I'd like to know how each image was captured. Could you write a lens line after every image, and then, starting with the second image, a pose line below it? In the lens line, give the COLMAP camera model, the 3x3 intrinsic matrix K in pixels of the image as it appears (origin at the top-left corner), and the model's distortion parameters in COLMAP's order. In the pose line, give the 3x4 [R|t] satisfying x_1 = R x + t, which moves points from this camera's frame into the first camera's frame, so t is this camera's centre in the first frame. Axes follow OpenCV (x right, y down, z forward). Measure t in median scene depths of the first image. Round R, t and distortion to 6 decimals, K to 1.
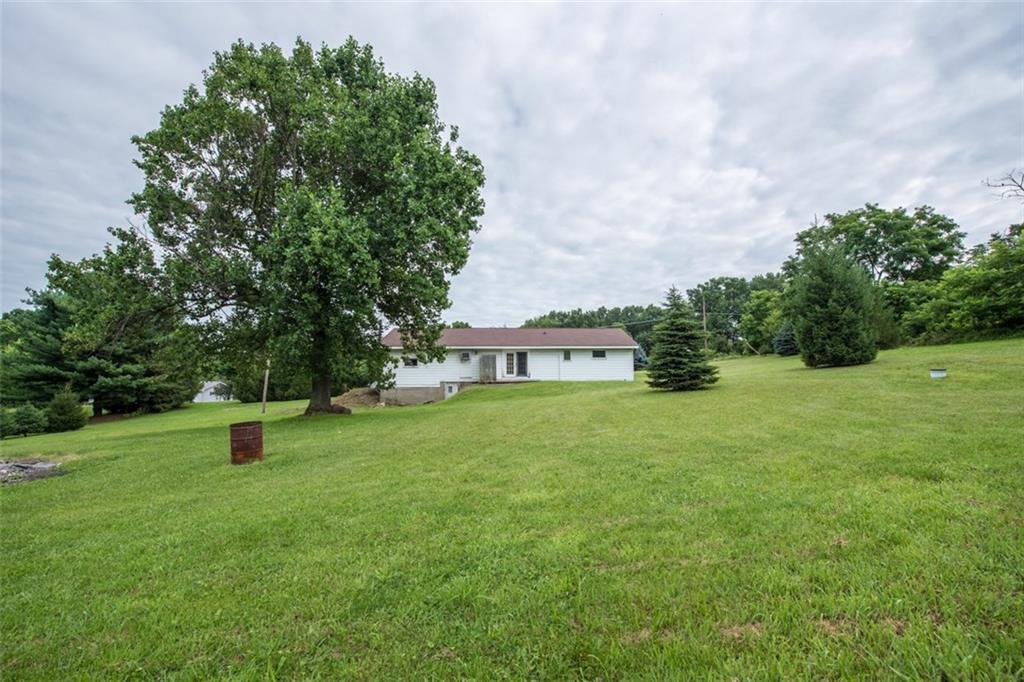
lens RADIAL K [[423.6, 0, 513.1], [0, 423.6, 342.6], [0, 0, 1]] dist [-0.002417, -0.000688]
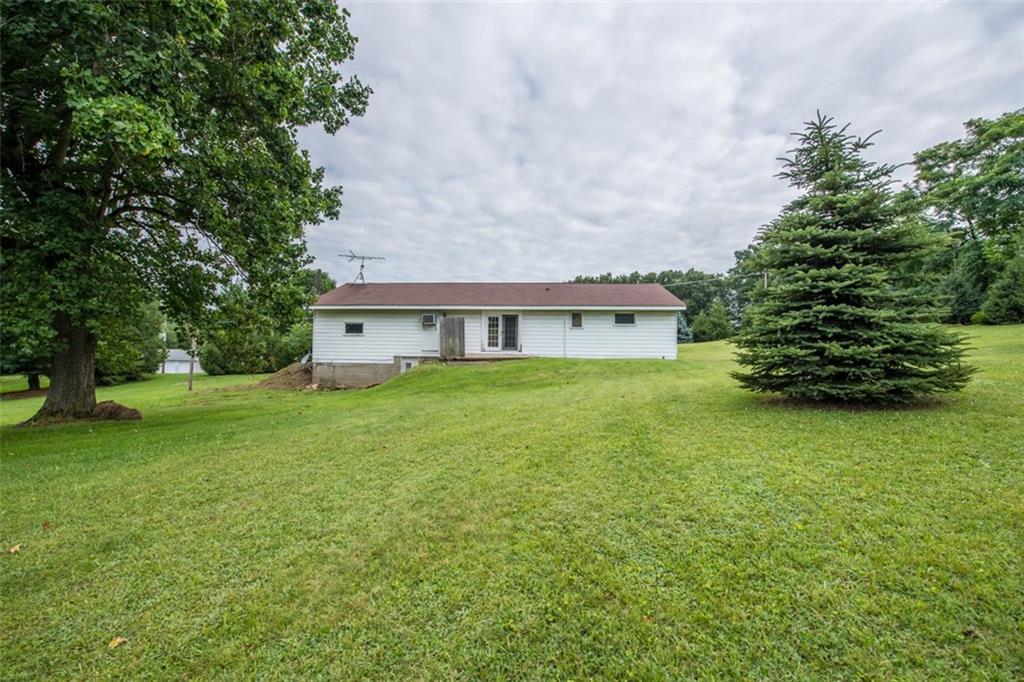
lens RADIAL K [[423.6, 0, 510.6], [0, 423.6, 339.5], [0, 0, 1]] dist [-0.002417, -0.000688]
pose [[0.996918, 0.010601, -0.077726, 0.075091], [-0.005873, 0.998132, 0.060807, 0.020594], [0.078225, -0.060163, 0.995119, 0.317600]]
